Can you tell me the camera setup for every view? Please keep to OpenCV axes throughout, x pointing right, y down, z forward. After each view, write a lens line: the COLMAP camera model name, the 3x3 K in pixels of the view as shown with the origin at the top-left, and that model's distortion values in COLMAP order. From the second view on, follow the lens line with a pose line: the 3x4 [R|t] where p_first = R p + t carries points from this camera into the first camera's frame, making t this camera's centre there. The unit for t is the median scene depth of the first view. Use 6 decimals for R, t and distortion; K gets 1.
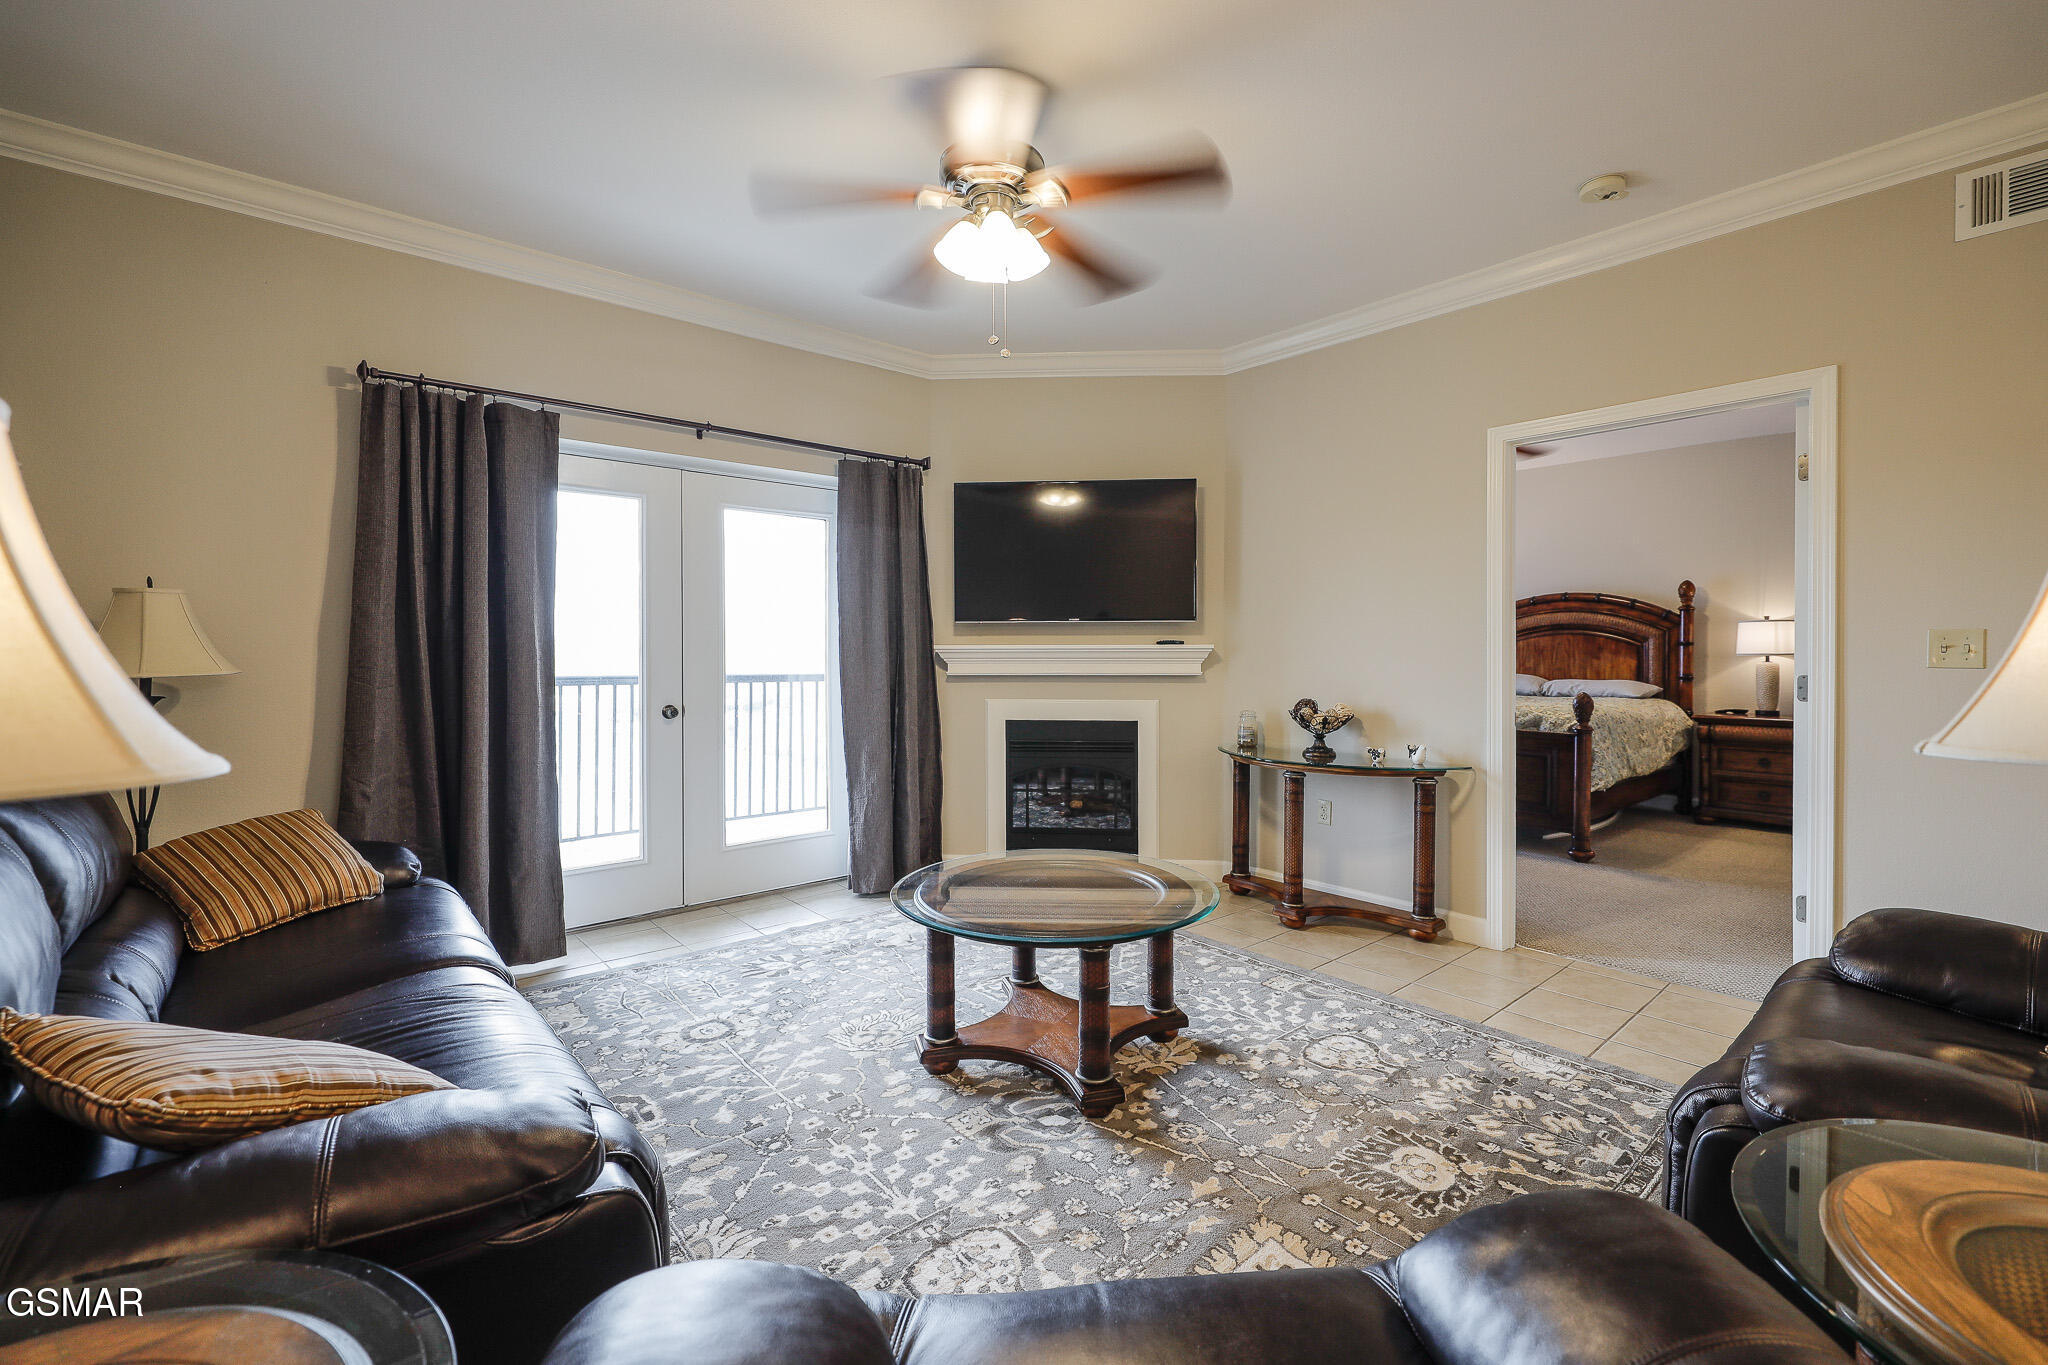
lens RADIAL K [[864.4, 0, 1018.8], [0, 864.4, 665.0], [0, 0, 1]] dist [-0.003630, 0.000177]
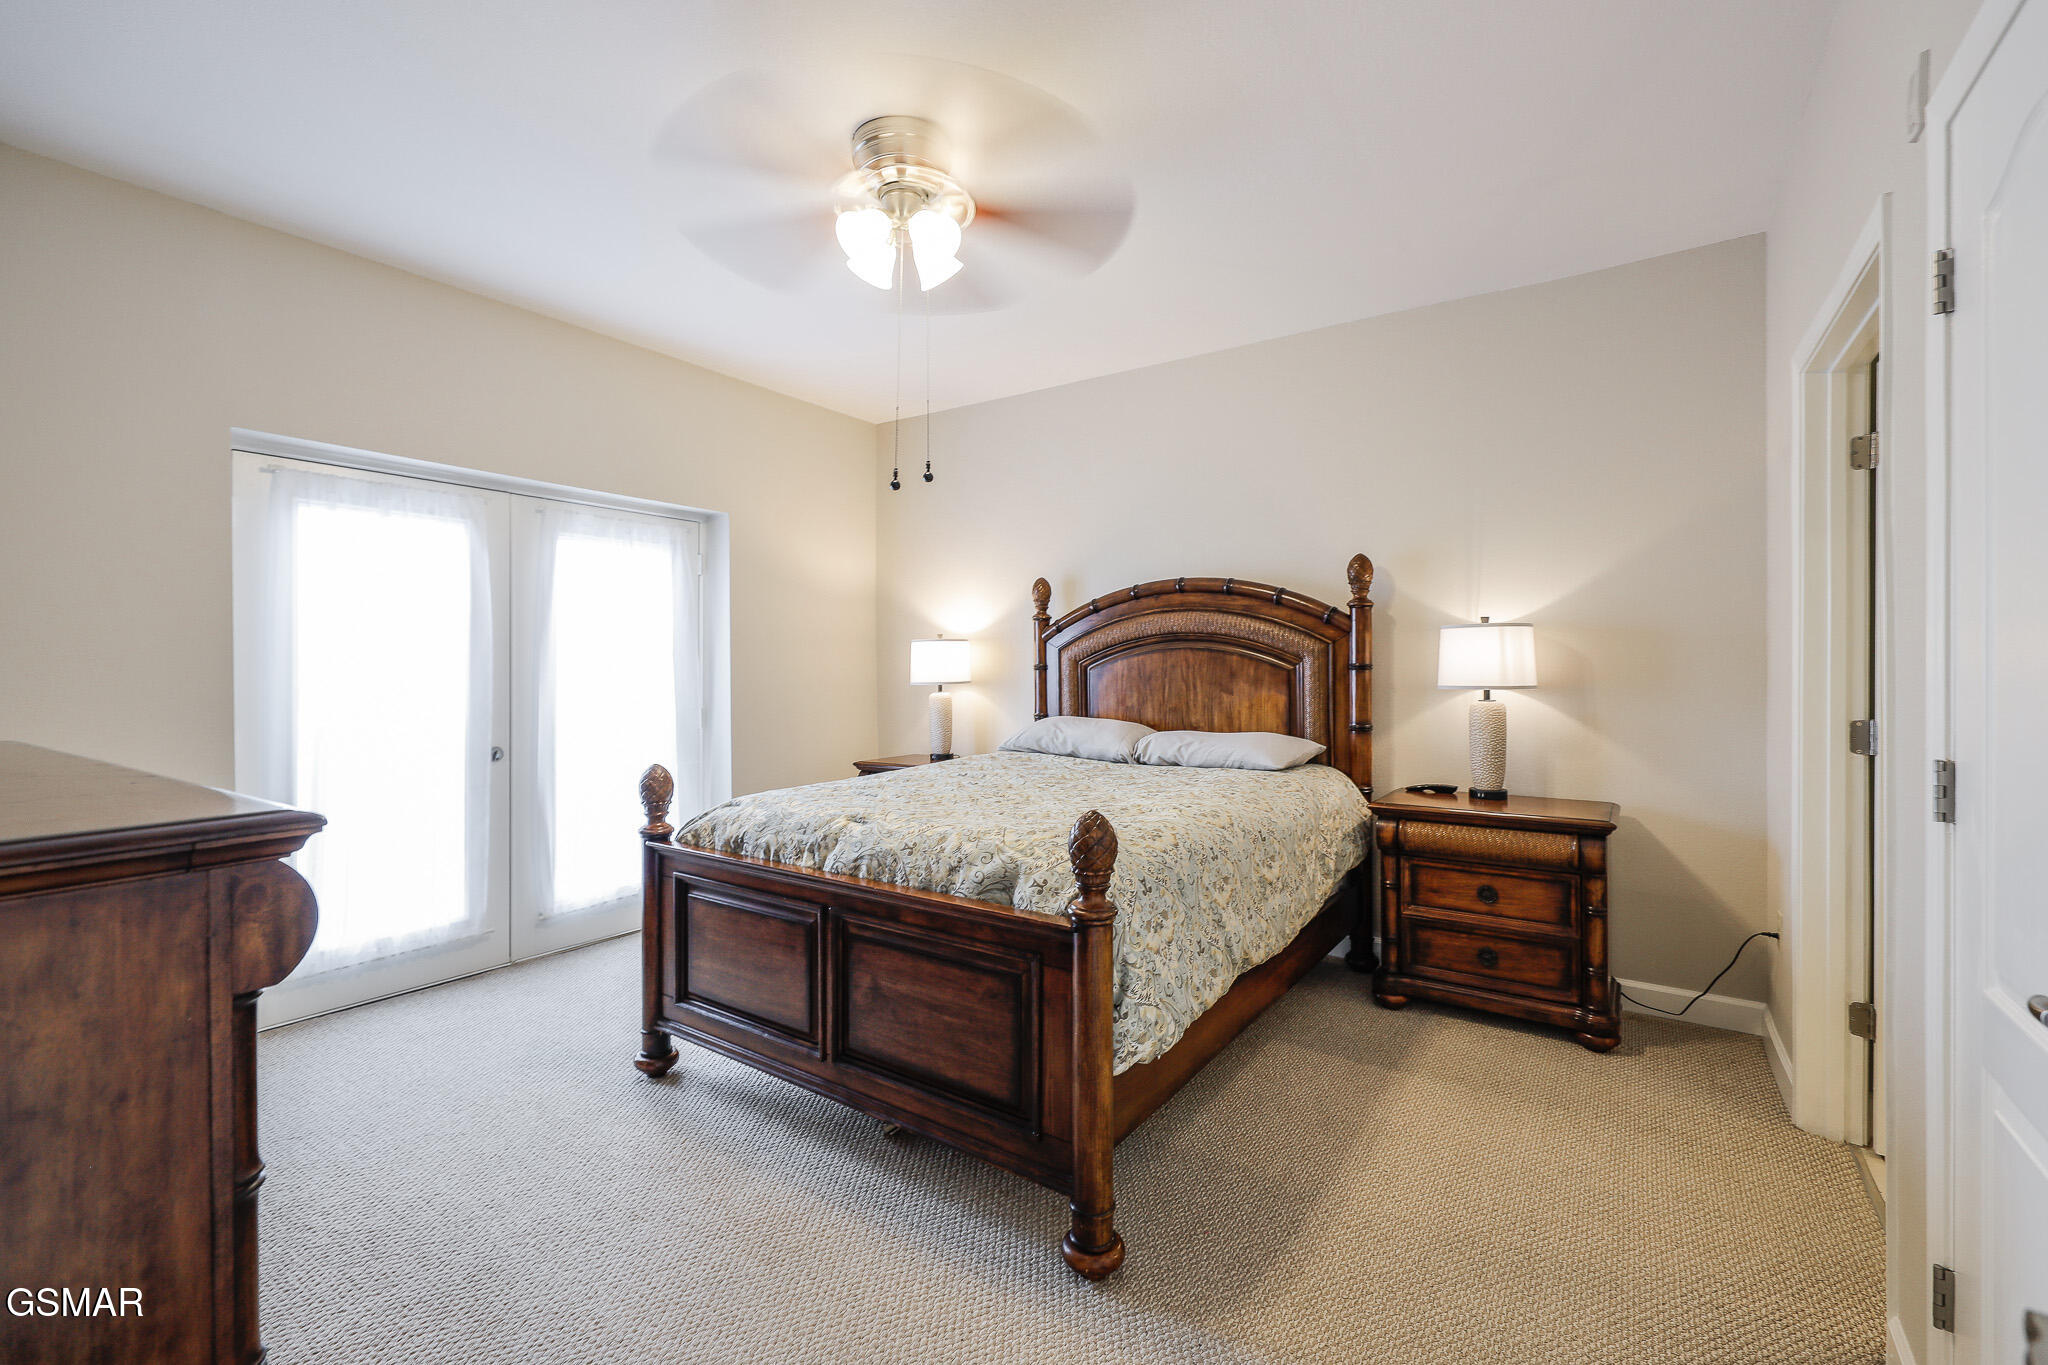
lens RADIAL K [[864.4, 0, 1015.7], [0, 864.4, 674.9], [0, 0, 1]] dist [-0.003630, 0.000177]
pose [[0.969627, -0.012006, 0.244294, 0.422391], [0.013055, 0.999911, -0.002673, -0.020879], [-0.244240, 0.005781, 0.969698, 0.514205]]
